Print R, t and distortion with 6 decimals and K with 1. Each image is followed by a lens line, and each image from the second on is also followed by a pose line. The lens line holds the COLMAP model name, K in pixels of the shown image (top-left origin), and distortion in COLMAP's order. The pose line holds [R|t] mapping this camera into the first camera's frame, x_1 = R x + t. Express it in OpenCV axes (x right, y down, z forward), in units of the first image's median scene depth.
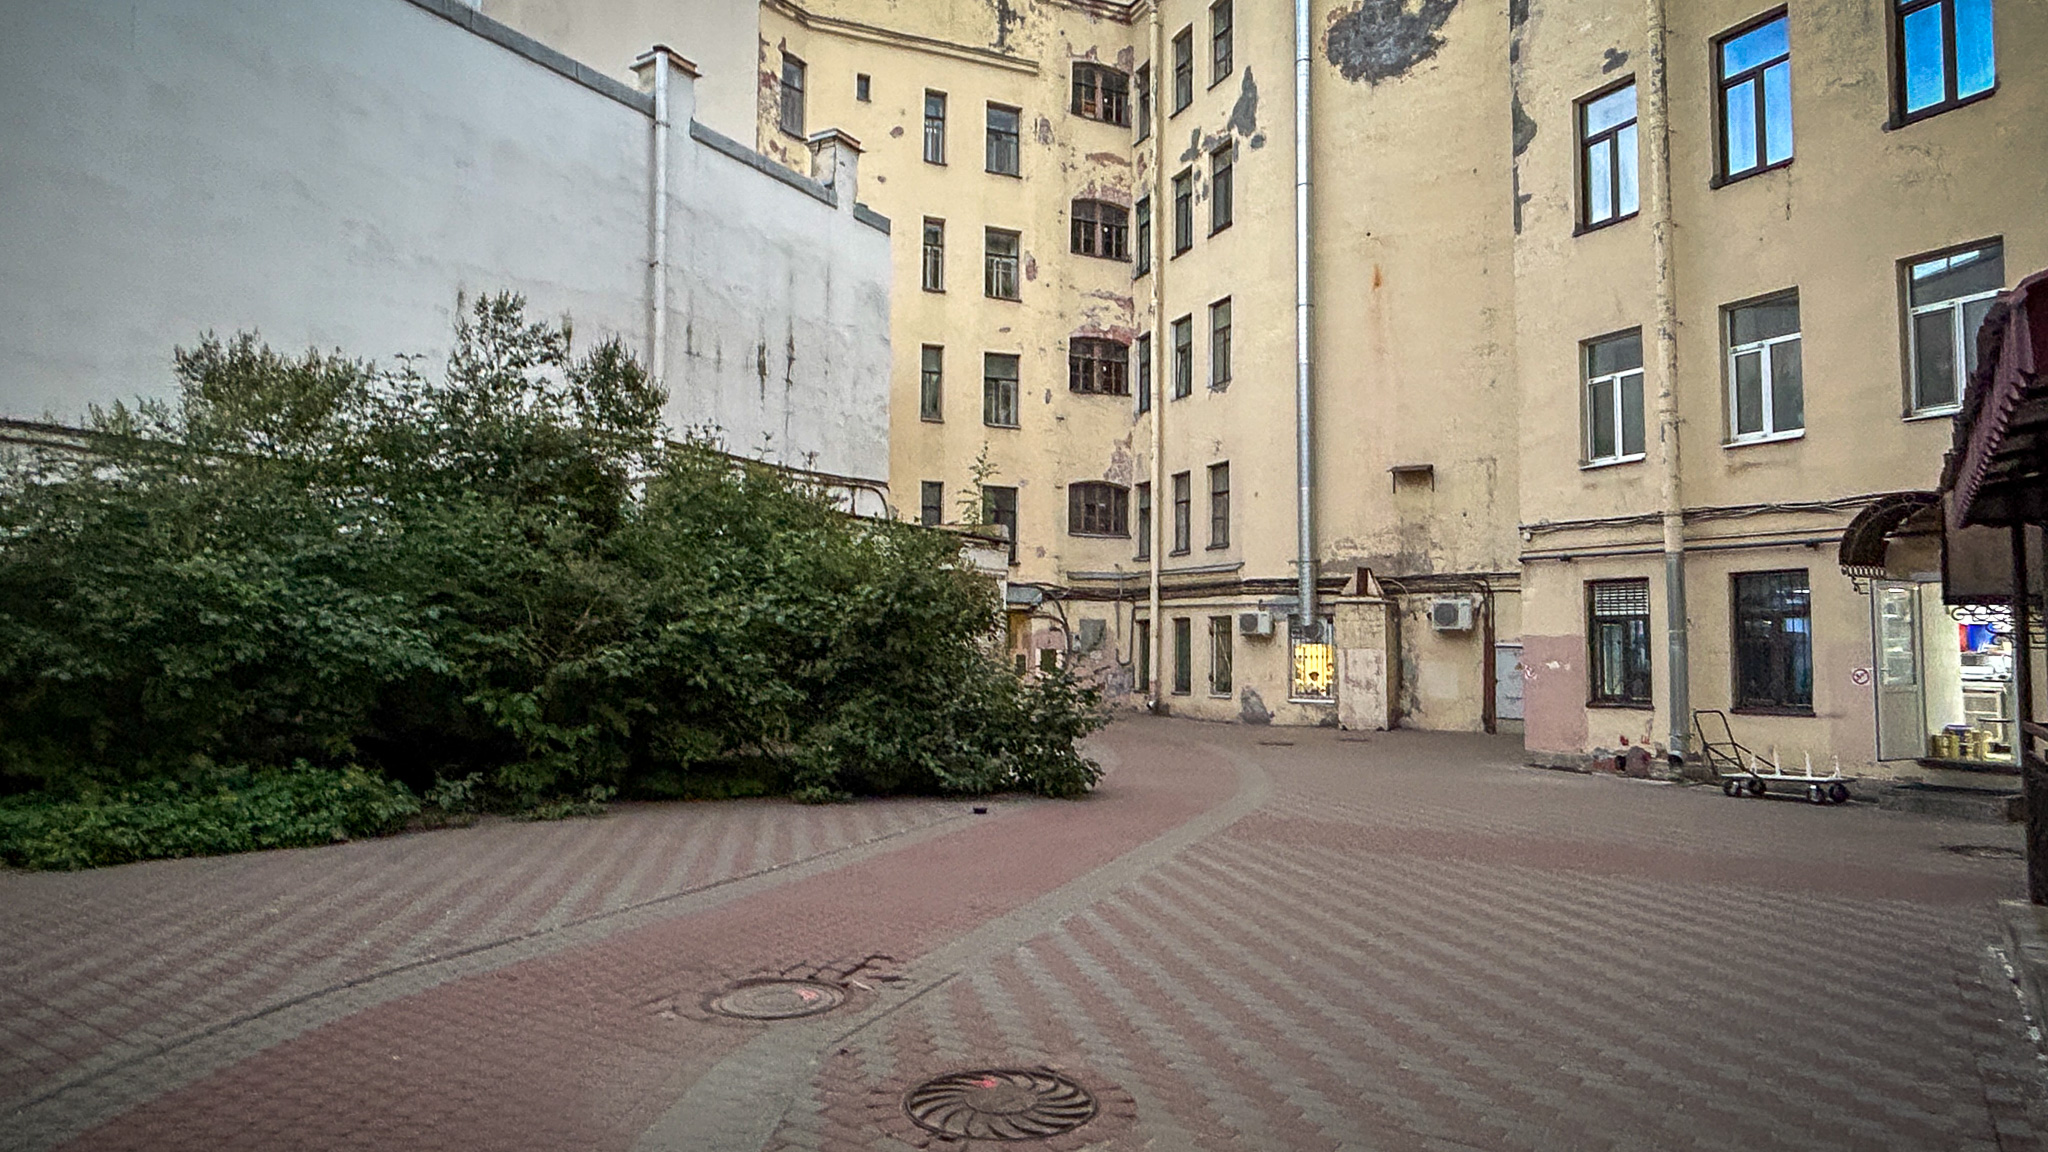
lens RADIAL K [[1217.2, 0, 1012.4], [0, 1217.2, 571.0], [0, 0, 1]] dist [-0.027029, 0.021708]
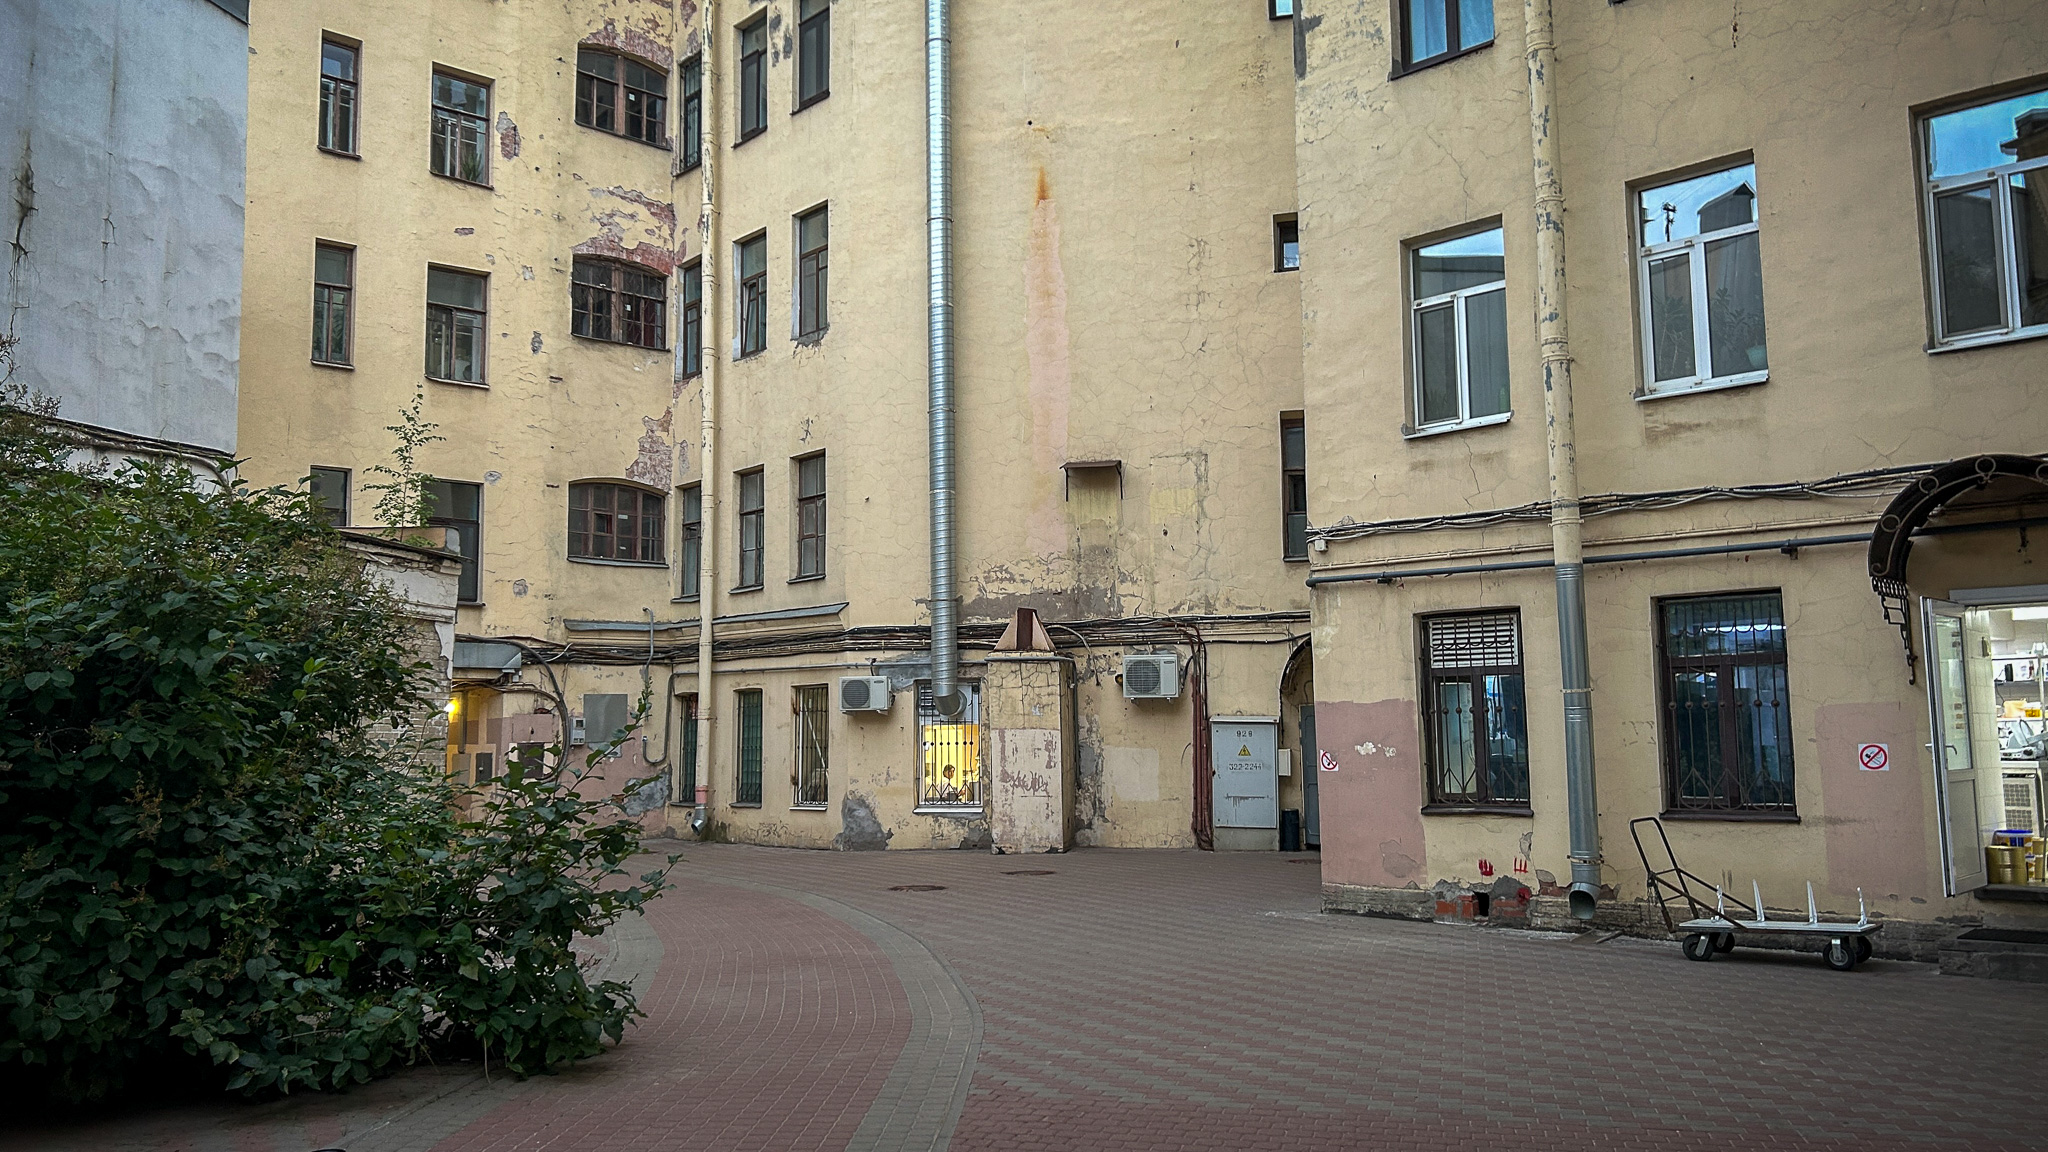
lens RADIAL K [[1533.4, 0, 1021.7], [0, 1533.4, 564.8], [0, 0, 1]] dist [0.088064, -0.139195]
pose [[0.945289, 0.013945, 0.325937, 0.008811], [0.001595, 0.998877, -0.047360, 0.012903], [-0.326231, 0.045289, 0.944205, 0.193602]]
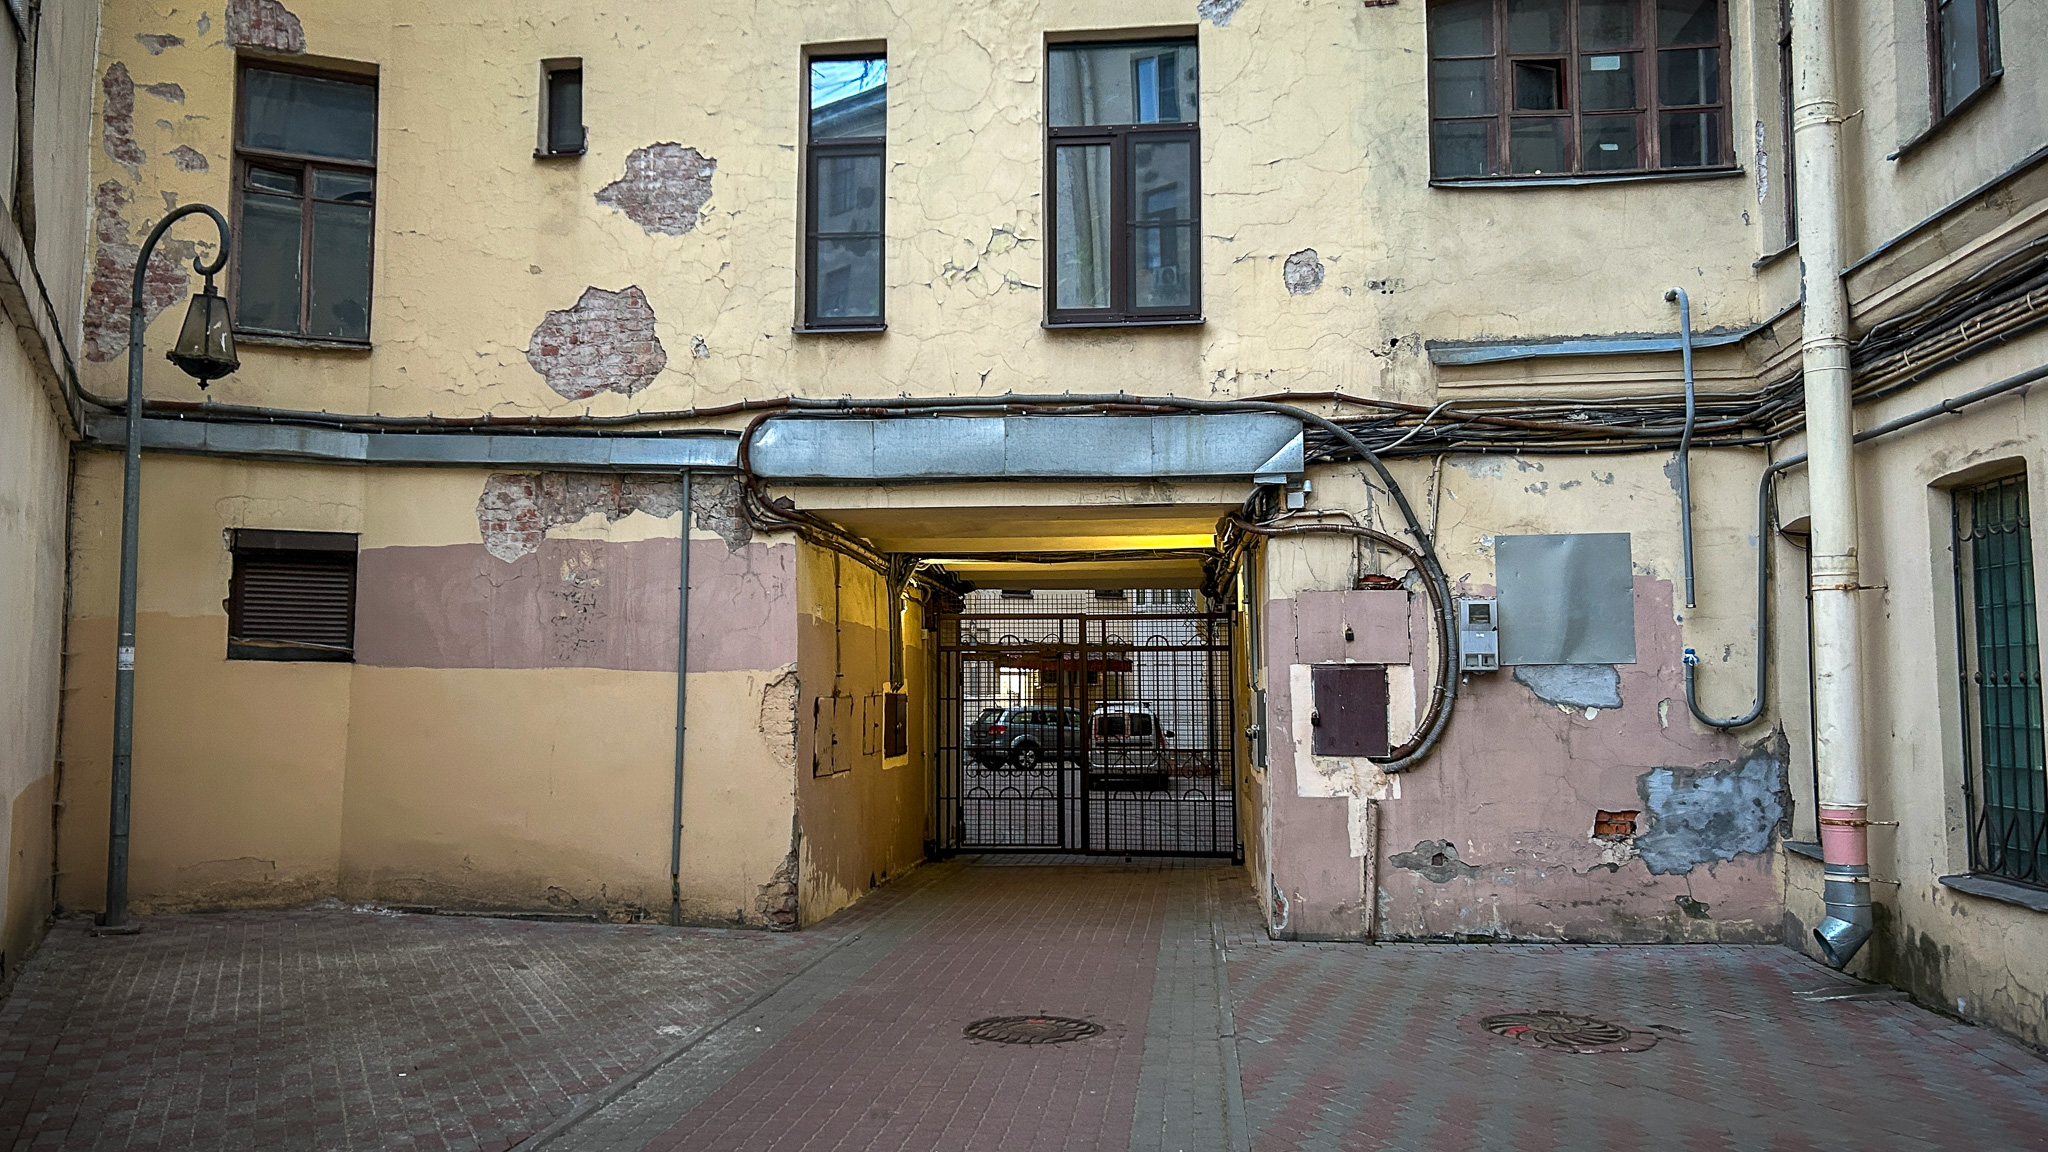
lens RADIAL K [[1533.4, 0, 1021.7], [0, 1533.4, 564.8], [0, 0, 1]] dist [0.088064, -0.139195]
pose [[0.875474, -0.055506, -0.480067, 0.143818], [0.045551, 0.998437, -0.032371, 0.061656], [0.481114, 0.006473, 0.876634, 0.842829]]
